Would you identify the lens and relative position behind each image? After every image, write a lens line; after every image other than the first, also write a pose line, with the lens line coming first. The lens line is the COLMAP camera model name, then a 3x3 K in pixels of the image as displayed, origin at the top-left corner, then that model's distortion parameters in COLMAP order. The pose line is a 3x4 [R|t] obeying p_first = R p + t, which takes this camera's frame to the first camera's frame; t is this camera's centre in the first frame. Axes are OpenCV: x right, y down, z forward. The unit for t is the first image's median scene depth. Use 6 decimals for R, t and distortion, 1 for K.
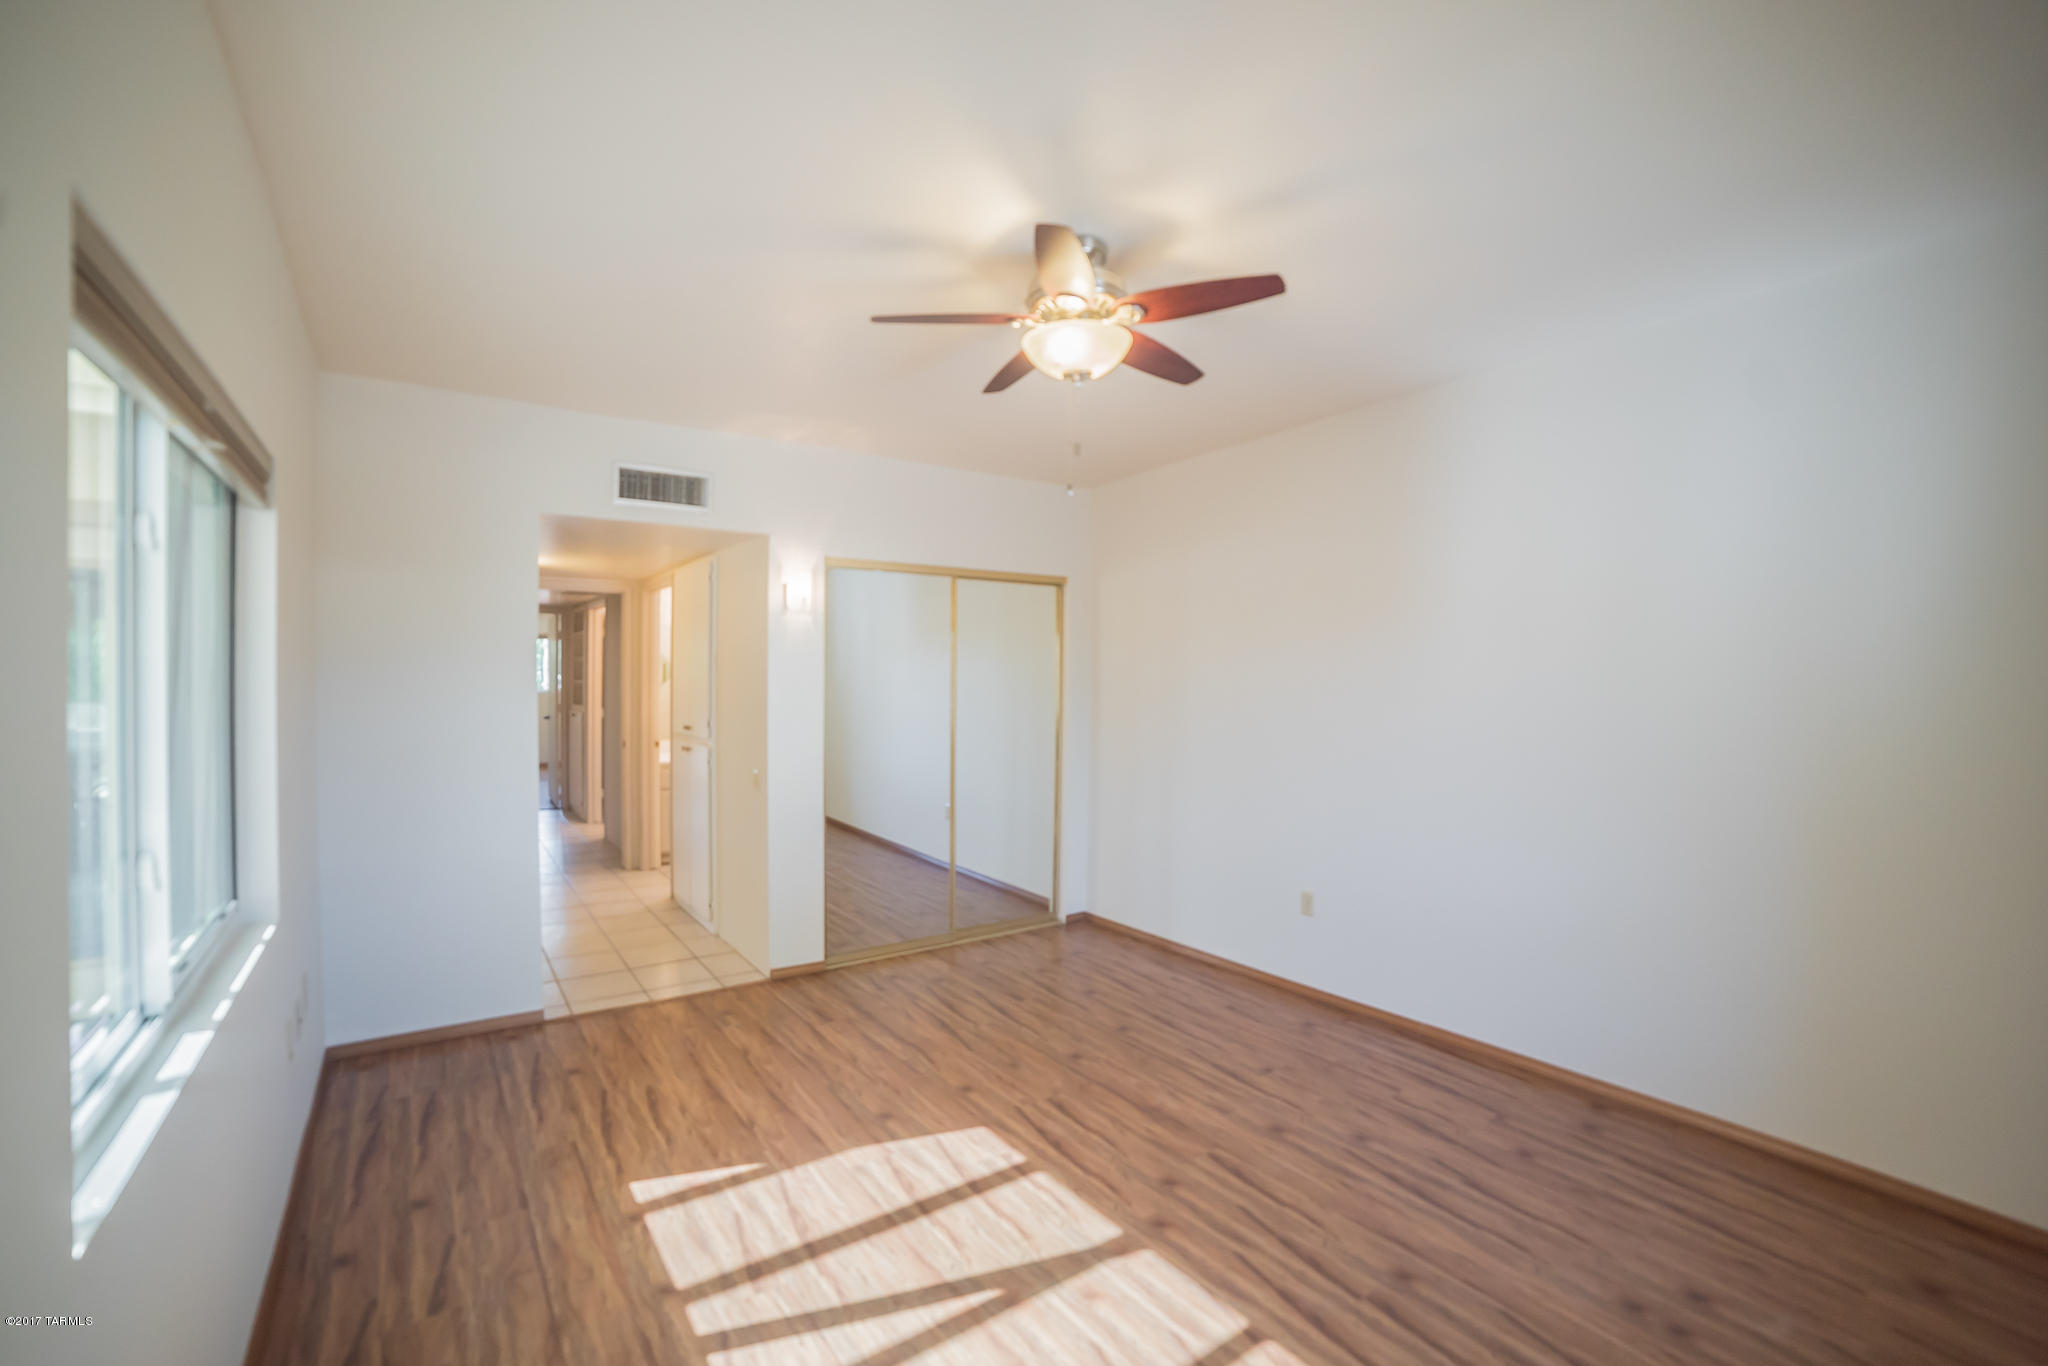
lens RADIAL K [[864.4, 0, 1017.9], [0, 864.4, 663.0], [0, 0, 1]] dist [-0.104268, 0.038944]
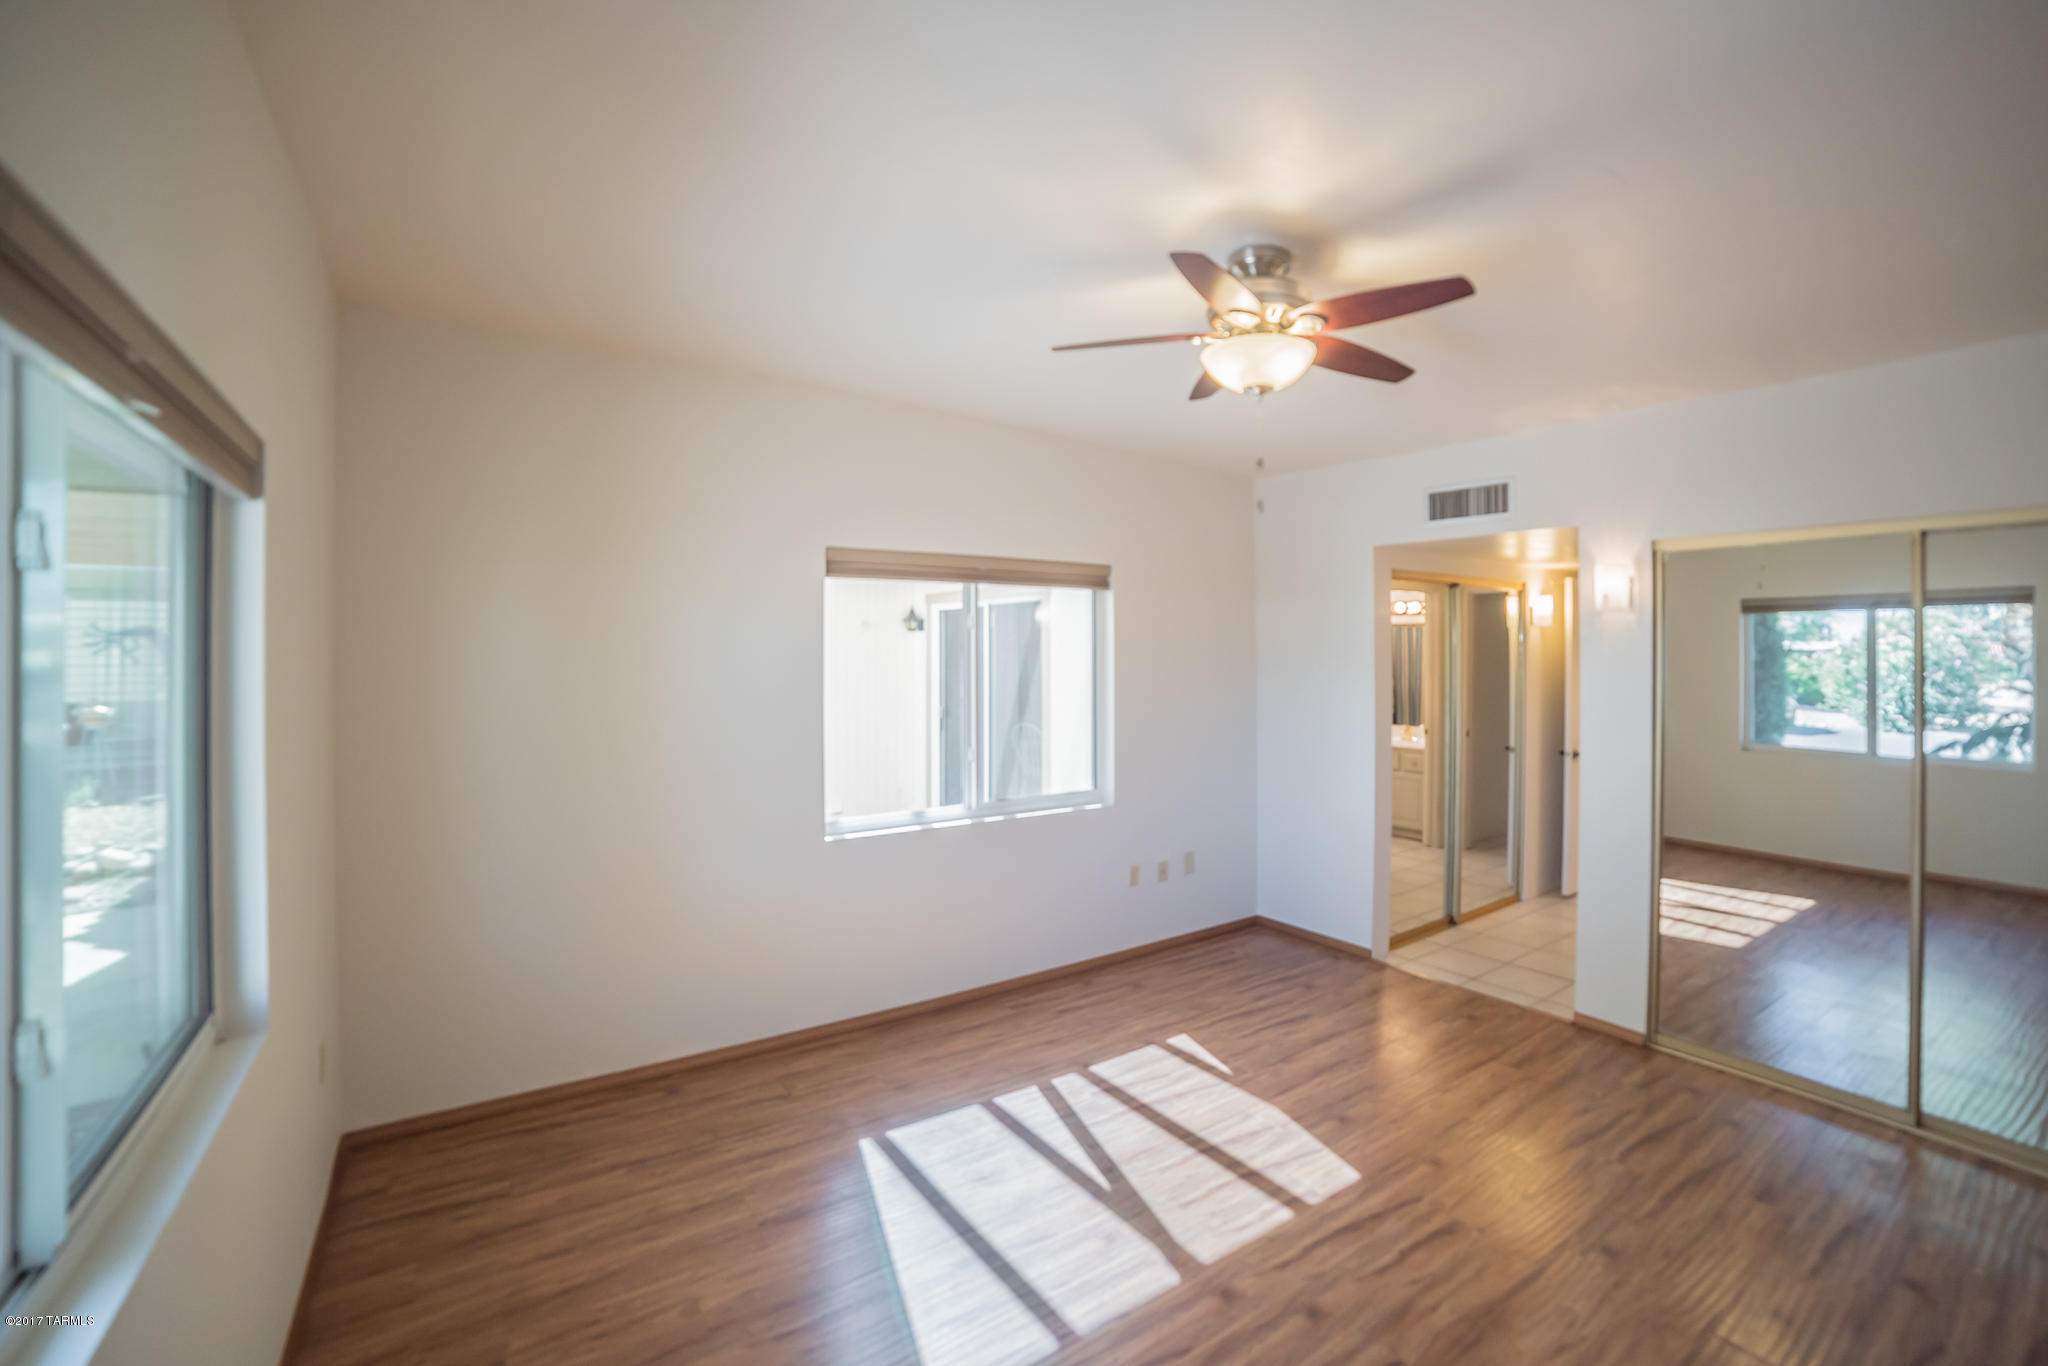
lens RADIAL K [[864.4, 0, 1017.9], [0, 864.4, 663.0], [0, 0, 1]] dist [-0.104268, 0.038944]
pose [[-0.021121, 0.004356, -0.999767, 0.969120], [0.006940, 0.999967, 0.004210, -0.025199], [0.999753, -0.006850, -0.021151, 0.708525]]
